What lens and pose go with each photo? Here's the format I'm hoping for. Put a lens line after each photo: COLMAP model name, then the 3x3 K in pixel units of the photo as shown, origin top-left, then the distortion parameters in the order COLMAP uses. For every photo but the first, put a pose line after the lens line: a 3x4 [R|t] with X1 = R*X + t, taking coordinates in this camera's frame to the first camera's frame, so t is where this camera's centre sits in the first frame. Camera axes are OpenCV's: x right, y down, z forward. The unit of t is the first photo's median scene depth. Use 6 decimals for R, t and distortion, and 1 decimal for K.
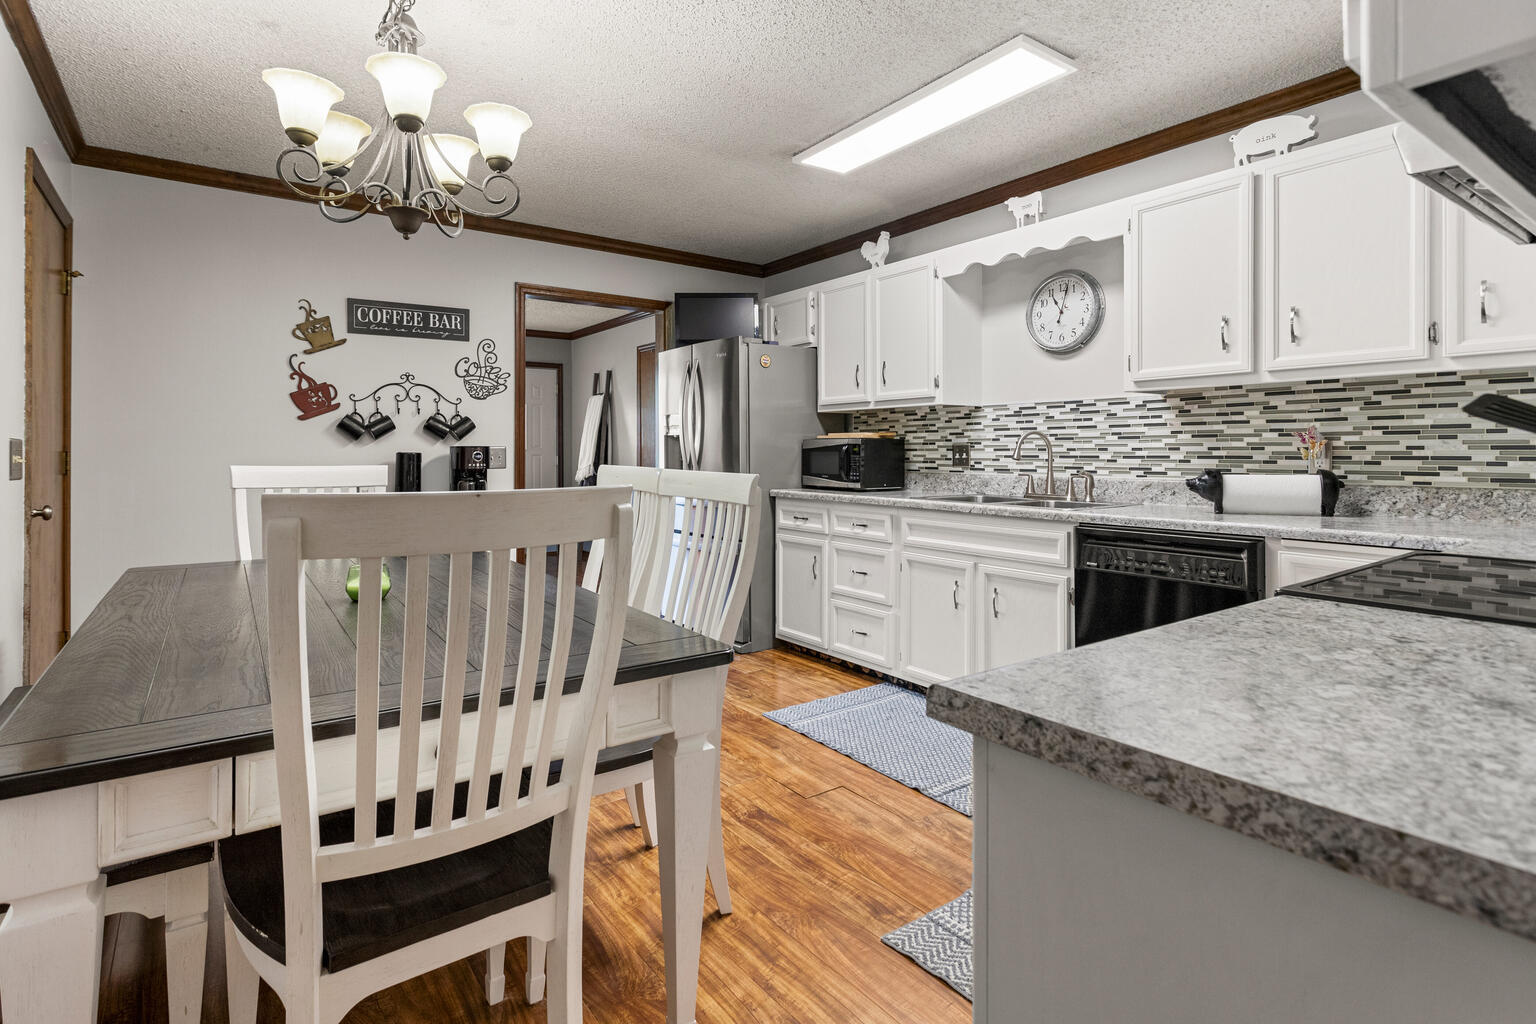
lens RADIAL K [[748.2, 0, 753.8], [0, 748.2, 450.8], [0, 0, 1]] dist [-0.003347, 0.000785]
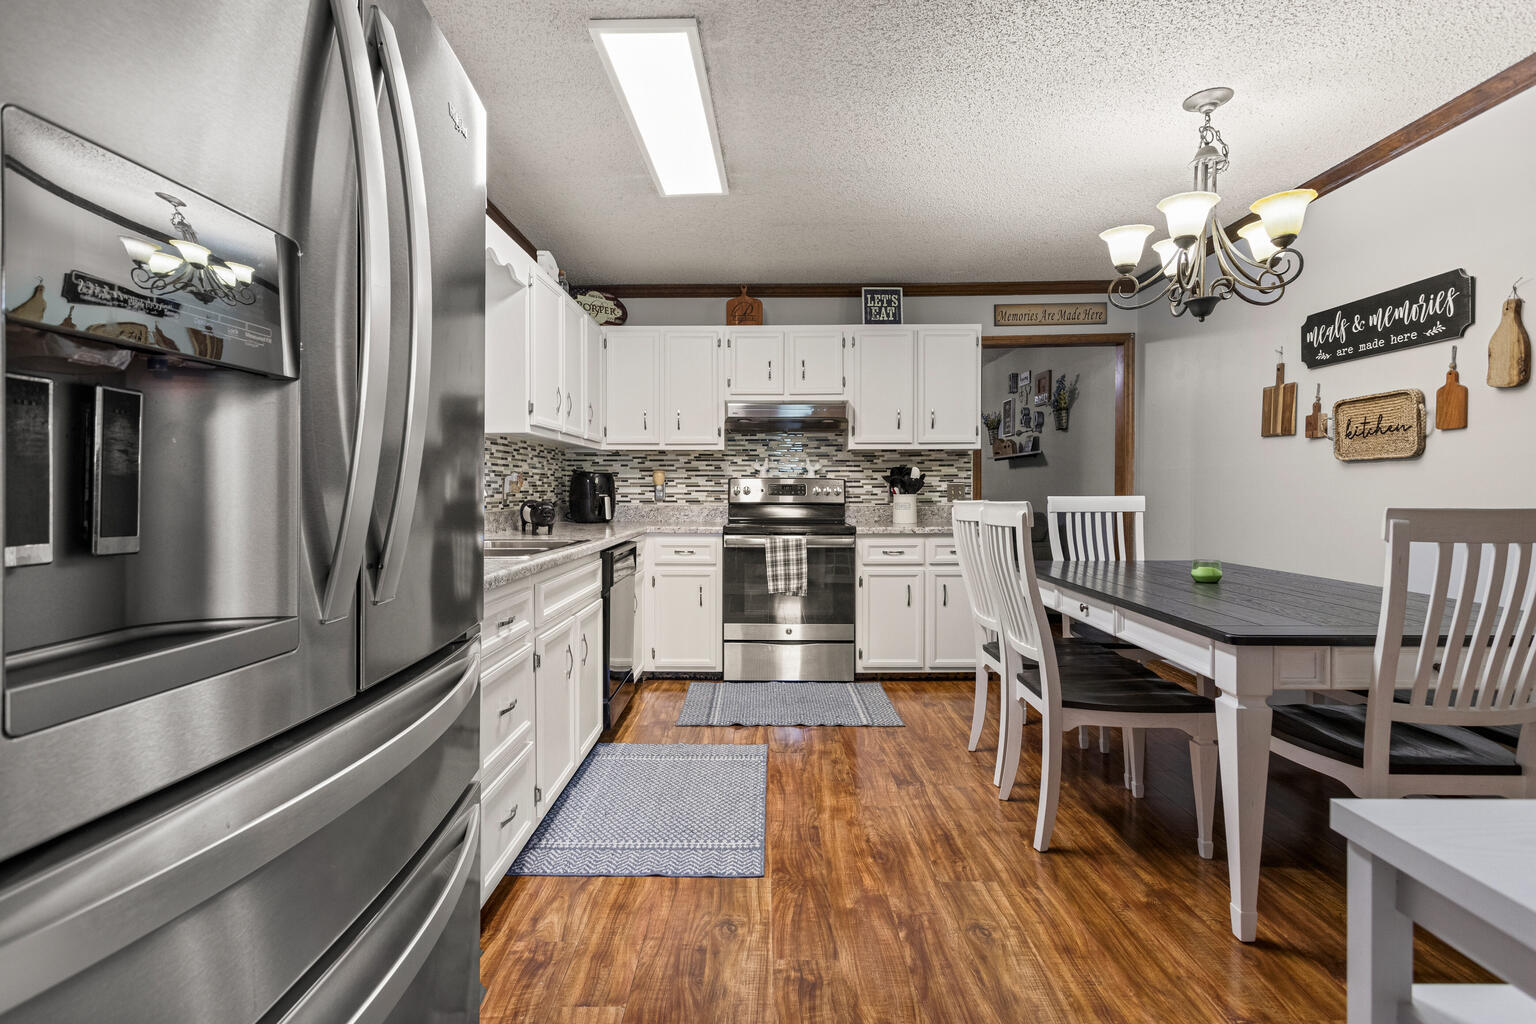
lens RADIAL K [[748.2, 0, 758.2], [0, 748.2, 496.9], [0, 0, 1]] dist [-0.003347, 0.000785]
pose [[-0.805265, -0.005322, 0.592891, -0.372093], [0.000687, 0.999951, 0.009909, 0.004400], [-0.592914, 0.008387, -0.805222, 1.500362]]
